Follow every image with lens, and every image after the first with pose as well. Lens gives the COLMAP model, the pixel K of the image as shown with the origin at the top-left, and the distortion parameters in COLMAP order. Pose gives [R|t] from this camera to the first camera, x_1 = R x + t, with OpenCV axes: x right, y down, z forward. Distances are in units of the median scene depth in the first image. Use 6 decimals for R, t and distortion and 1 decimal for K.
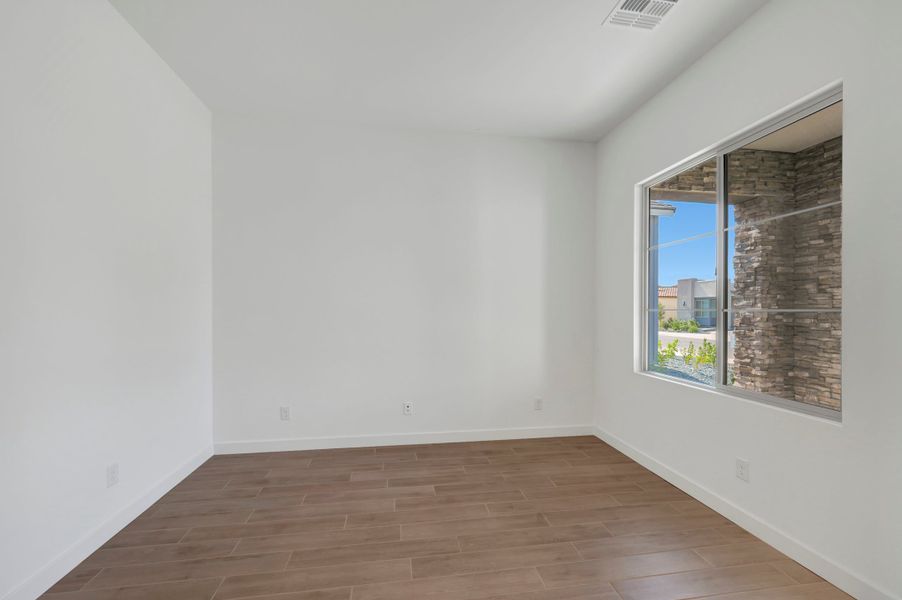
lens RADIAL K [[361.0, 0, 450.6], [0, 361.0, 309.5], [0, 0, 1]] dist [0.000102, 0.000144]
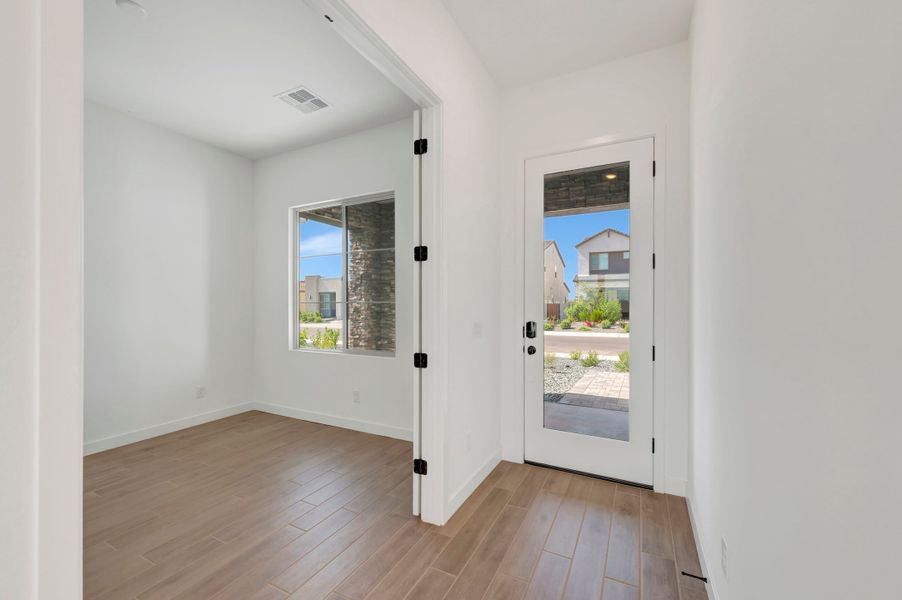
lens RADIAL K [[364.6, 0, 450.8], [0, 364.6, 303.7], [0, 0, 1]] dist [-0.000808, 0.000298]
pose [[0.586842, -0.006991, 0.809671, -0.180420], [0.004979, 0.999975, 0.005026, 0.001033], [-0.809686, 0.001082, 0.586862, -0.208583]]
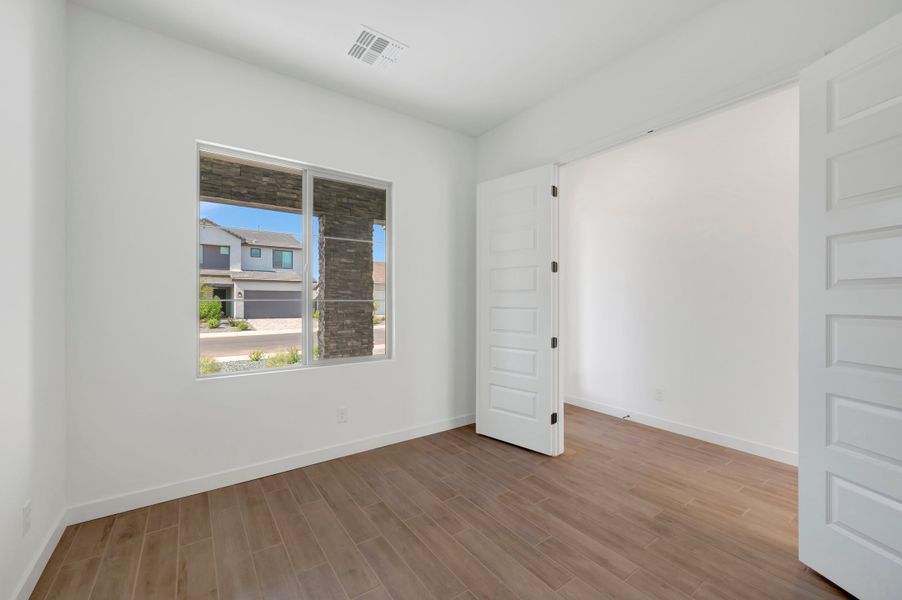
lens RADIAL K [[360.9, 0, 451.0], [0, 360.9, 300.0], [0, 0, 1]] dist [-0.000702, -0.000058]
pose [[-0.445633, -0.003977, 0.895207, -0.353828], [-0.003499, 0.999990, 0.002701, -0.003057], [-0.895209, -0.001928, -0.445643, 0.708263]]
